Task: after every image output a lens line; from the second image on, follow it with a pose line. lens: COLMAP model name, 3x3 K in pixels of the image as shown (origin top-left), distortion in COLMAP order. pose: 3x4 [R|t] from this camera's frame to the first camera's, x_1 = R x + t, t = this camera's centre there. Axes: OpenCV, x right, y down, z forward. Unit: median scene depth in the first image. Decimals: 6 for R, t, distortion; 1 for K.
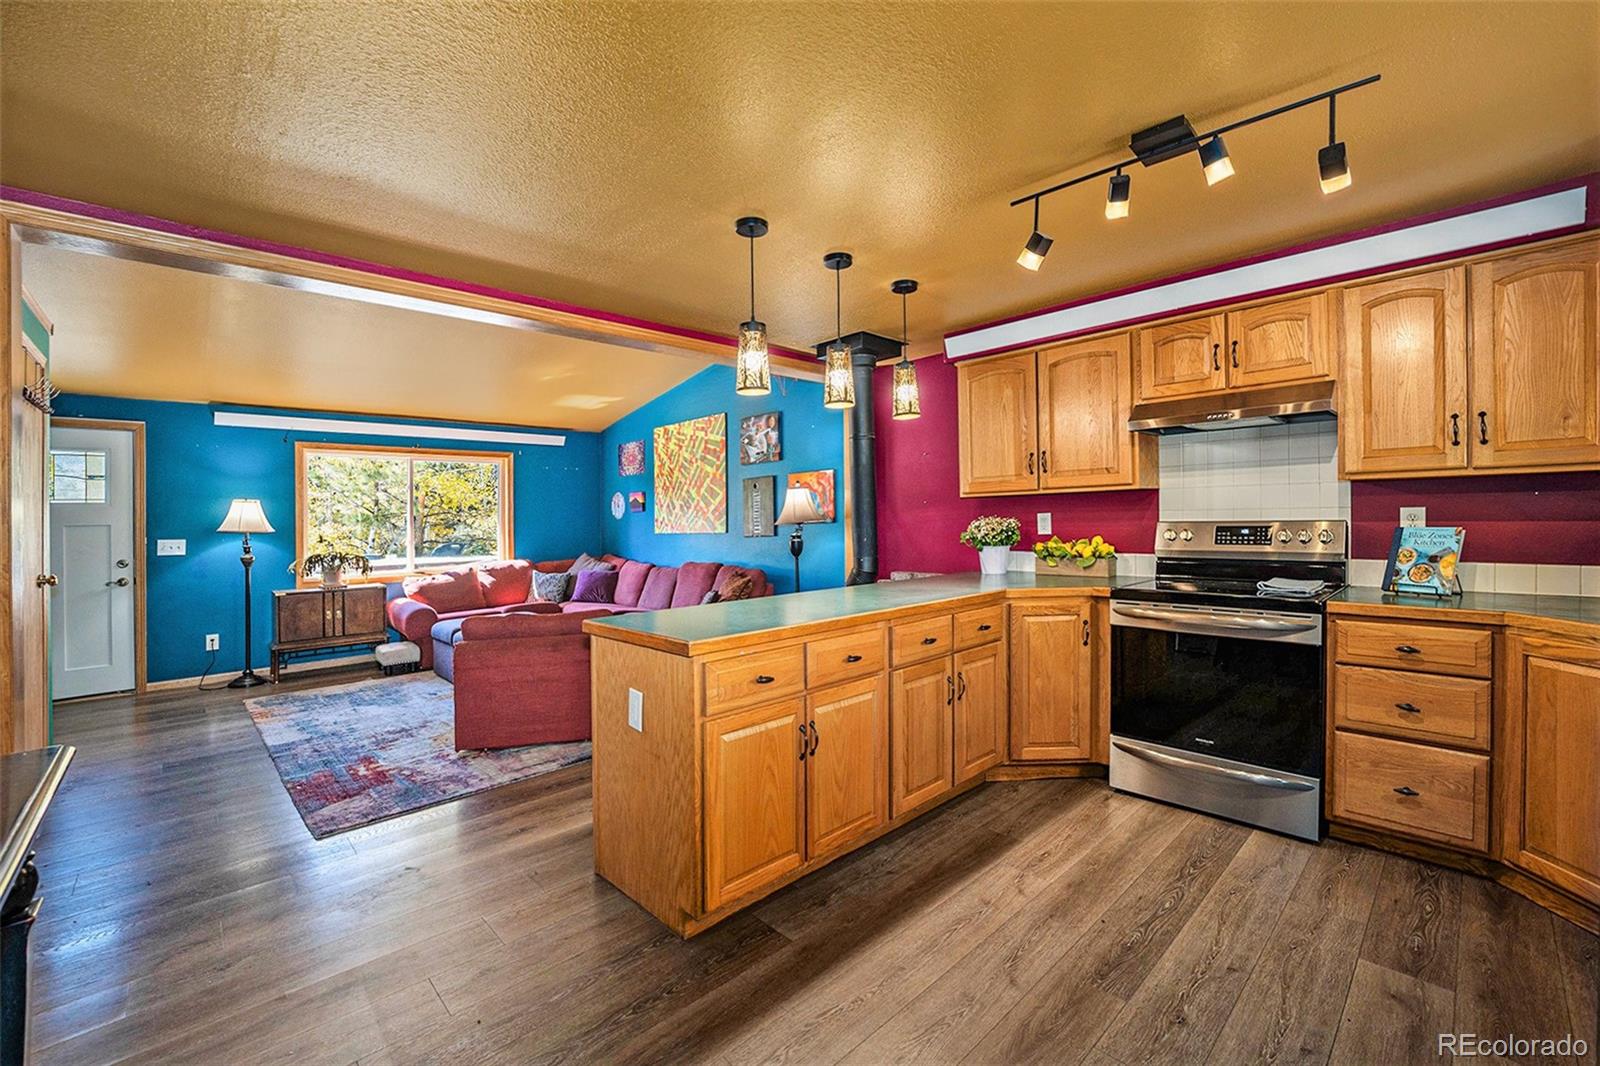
lens RADIAL K [[653.5, 0, 809.0], [0, 653.5, 528.3], [0, 0, 1]] dist [-0.008792, -0.000168]
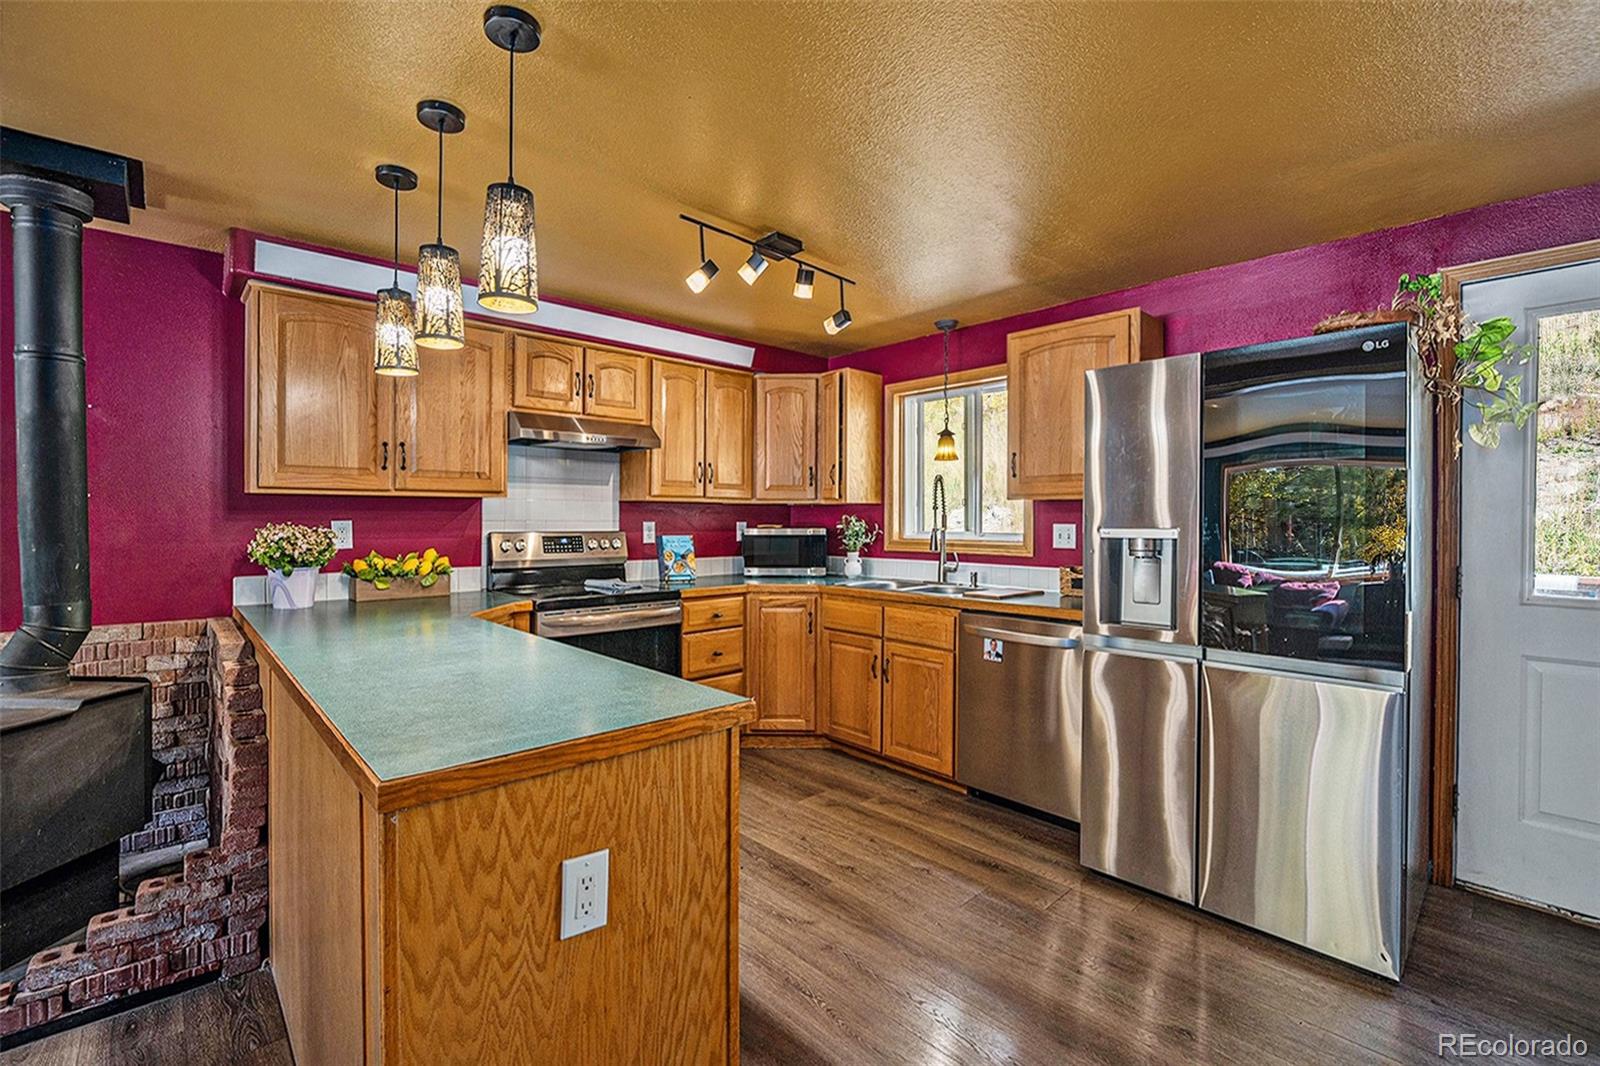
lens RADIAL K [[713.9, 0, 811.7], [0, 713.9, 526.8], [0, 0, 1]] dist [0.001217, -0.000012]
pose [[0.020293, 0.012026, 0.999722, -0.850635], [0.015250, 0.999808, -0.012337, 0.003823], [-0.999678, 0.015496, 0.020106, 0.839360]]
